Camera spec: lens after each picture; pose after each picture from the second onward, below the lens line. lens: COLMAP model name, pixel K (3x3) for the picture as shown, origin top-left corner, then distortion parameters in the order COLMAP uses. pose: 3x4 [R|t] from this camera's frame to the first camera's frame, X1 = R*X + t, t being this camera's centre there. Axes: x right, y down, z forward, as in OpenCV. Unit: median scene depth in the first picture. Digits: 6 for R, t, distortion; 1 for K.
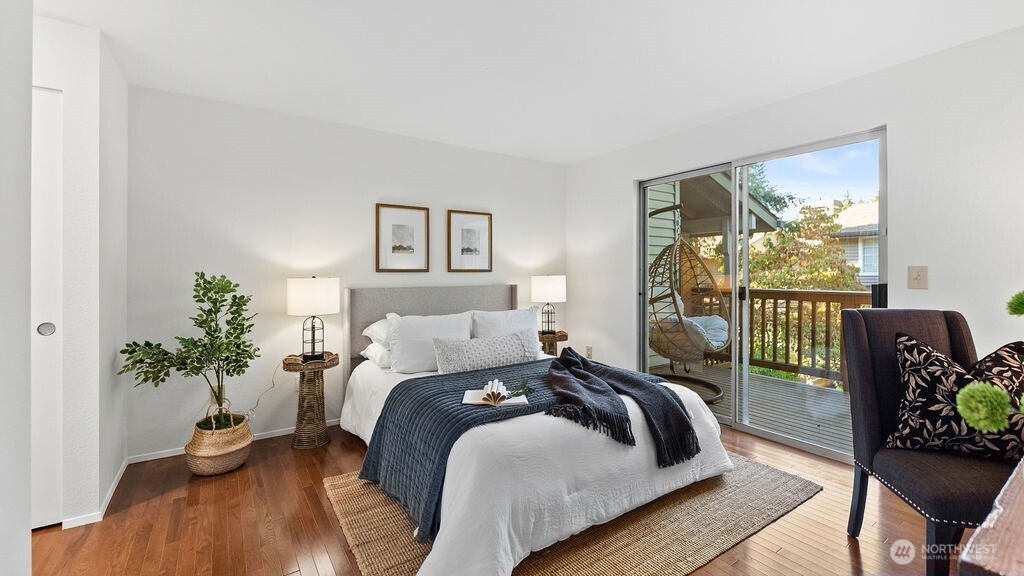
lens RADIAL K [[419.2, 0, 509.9], [0, 419.2, 283.7], [0, 0, 1]] dist [-0.004847, 0.001093]
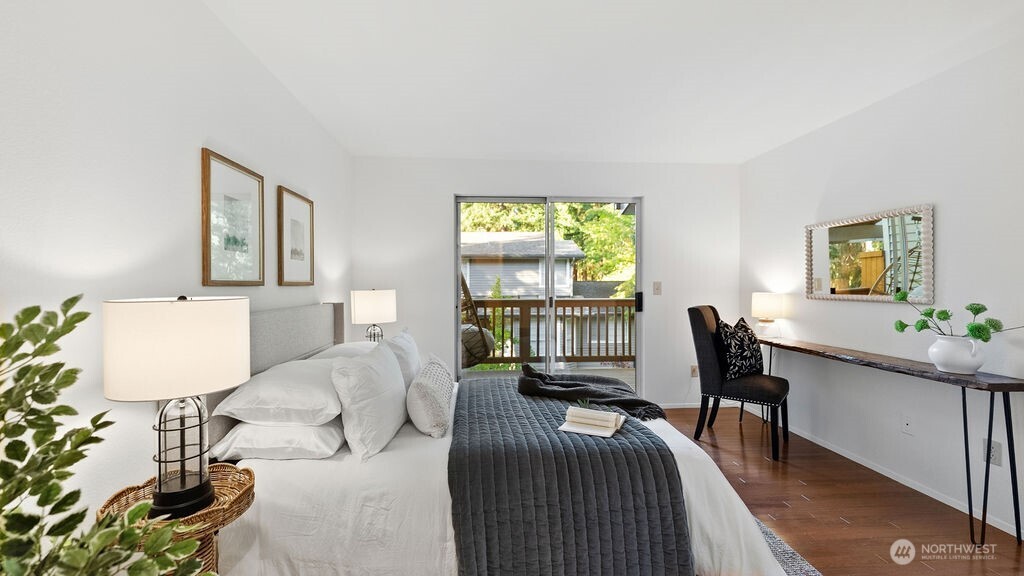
lens RADIAL K [[419.2, 0, 510.3], [0, 419.2, 292.1], [0, 0, 1]] dist [-0.004847, 0.001093]
pose [[0.492884, -0.014131, 0.869981, -0.736549], [0.024117, 0.999706, 0.002575, -0.017013], [-0.869761, 0.019712, 0.493079, 0.569028]]
